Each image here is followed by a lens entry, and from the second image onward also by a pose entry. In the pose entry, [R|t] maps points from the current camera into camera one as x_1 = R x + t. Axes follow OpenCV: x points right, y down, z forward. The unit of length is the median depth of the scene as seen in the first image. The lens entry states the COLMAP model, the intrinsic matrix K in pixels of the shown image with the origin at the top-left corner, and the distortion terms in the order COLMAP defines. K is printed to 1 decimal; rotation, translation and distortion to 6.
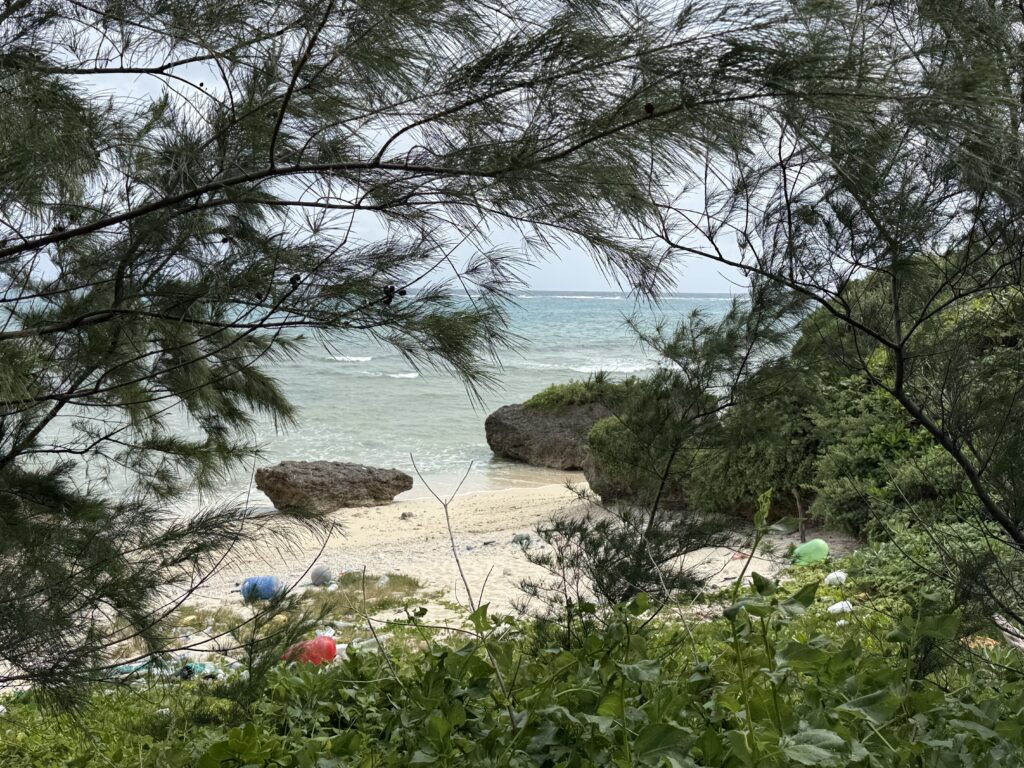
lens RADIAL K [[1048.1, 0, 511.3], [0, 1048.1, 384.0], [0, 0, 1]] dist [-0.011653, 0.000000]
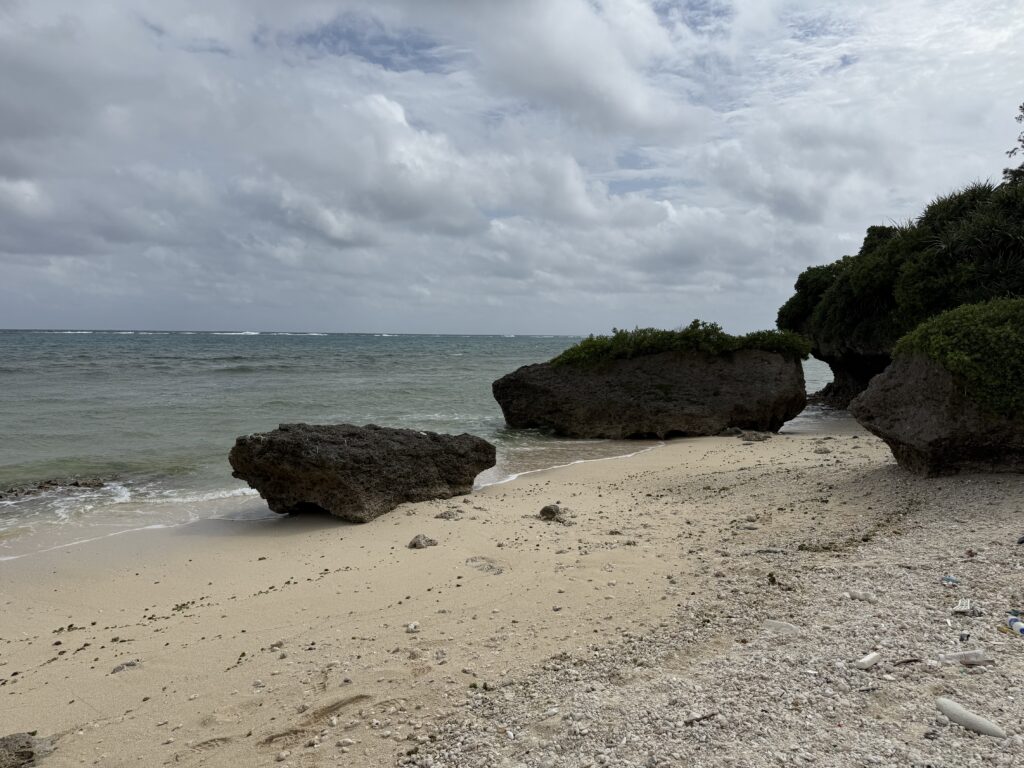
lens RADIAL K [[711.7, 0, 513.7], [0, 711.7, 383.9], [0, 0, 1]] dist [-0.001228, -0.013940]
pose [[0.973074, -0.017537, 0.229826, -0.185824], [0.024702, 0.999293, -0.028337, 0.066275], [-0.229166, 0.033251, 0.972819, 0.606928]]
